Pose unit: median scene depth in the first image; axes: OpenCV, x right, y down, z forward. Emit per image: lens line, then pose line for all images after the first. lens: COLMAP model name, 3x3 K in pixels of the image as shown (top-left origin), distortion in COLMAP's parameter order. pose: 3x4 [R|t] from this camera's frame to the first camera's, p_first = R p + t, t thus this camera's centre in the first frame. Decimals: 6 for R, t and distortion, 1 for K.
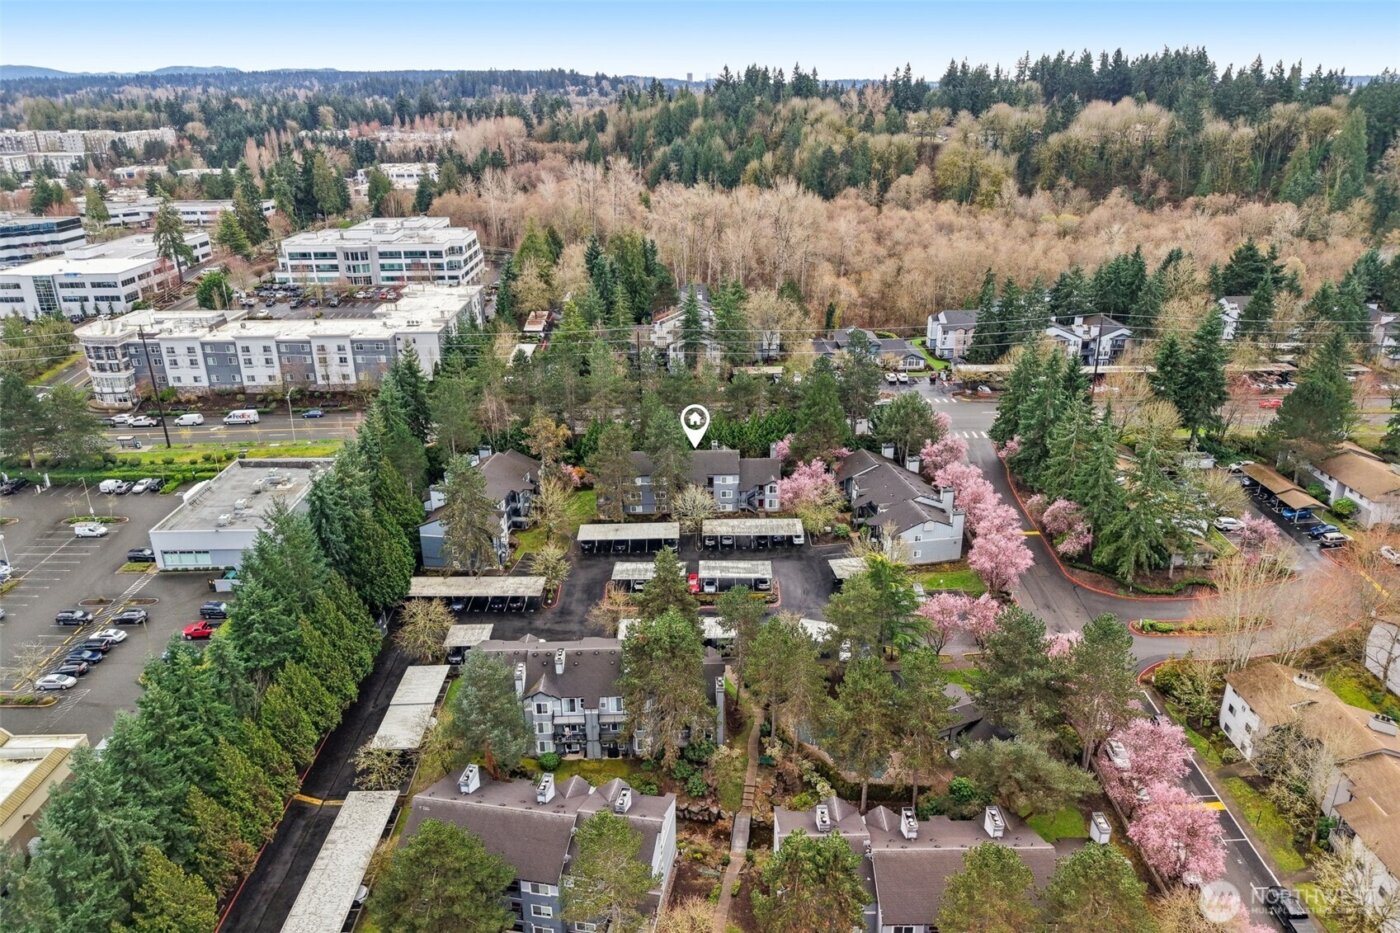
lens RADIAL K [[945.0, 0, 700.1], [0, 945.0, 464.9], [0, 0, 1]] dist [-0.006988, -0.001243]
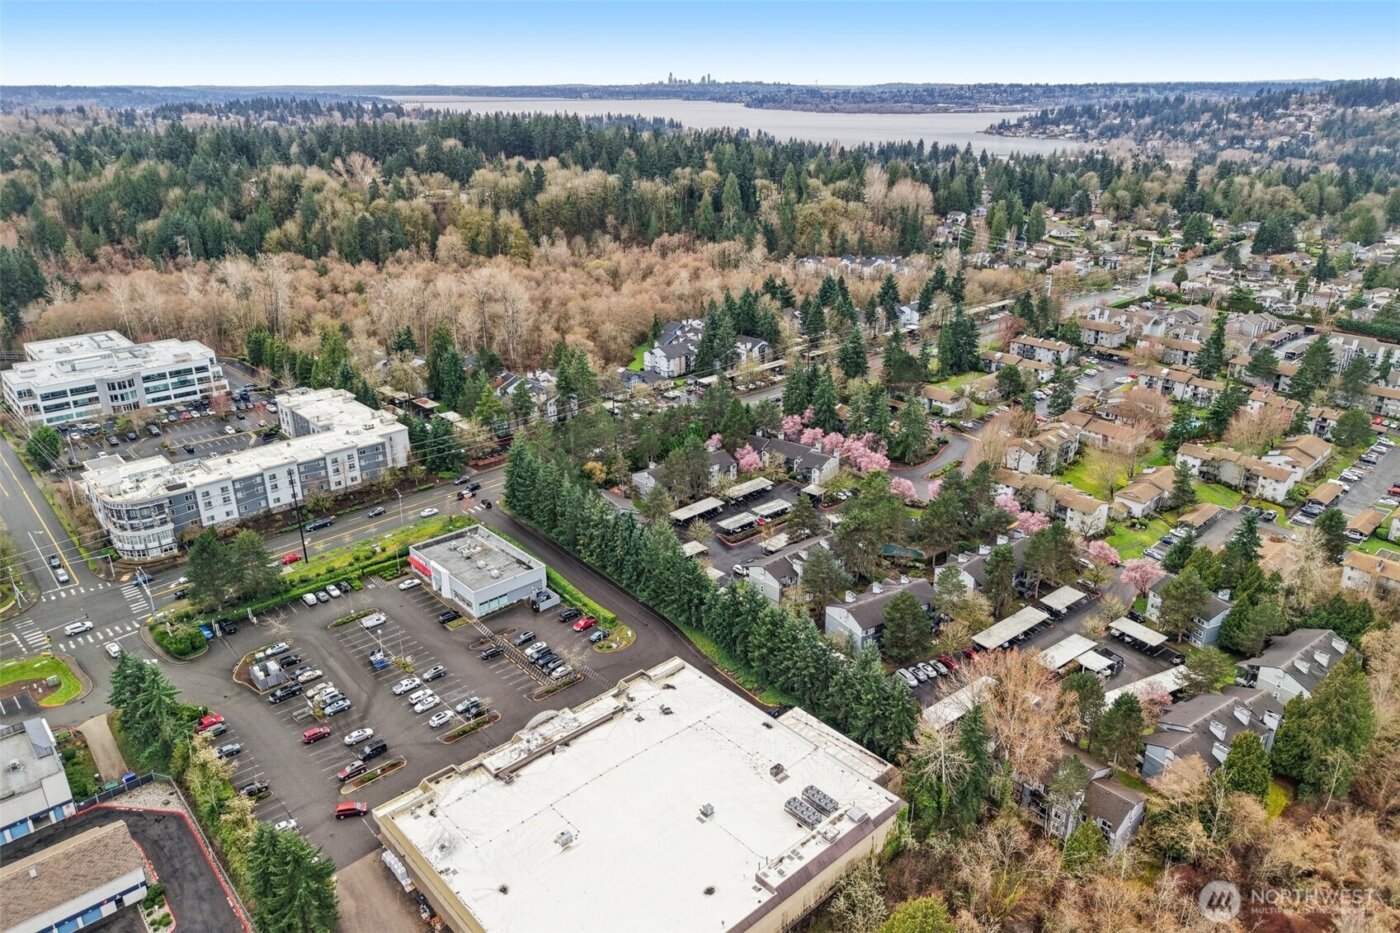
lens RADIAL K [[945.0, 0, 700.7], [0, 945.0, 467.0], [0, 0, 1]] dist [-0.006988, -0.001243]
pose [[0.735627, -0.241218, 0.632982, -0.819001], [0.240436, 0.966583, 0.088922, -0.109082], [-0.633279, 0.086778, 0.769043, -0.241376]]
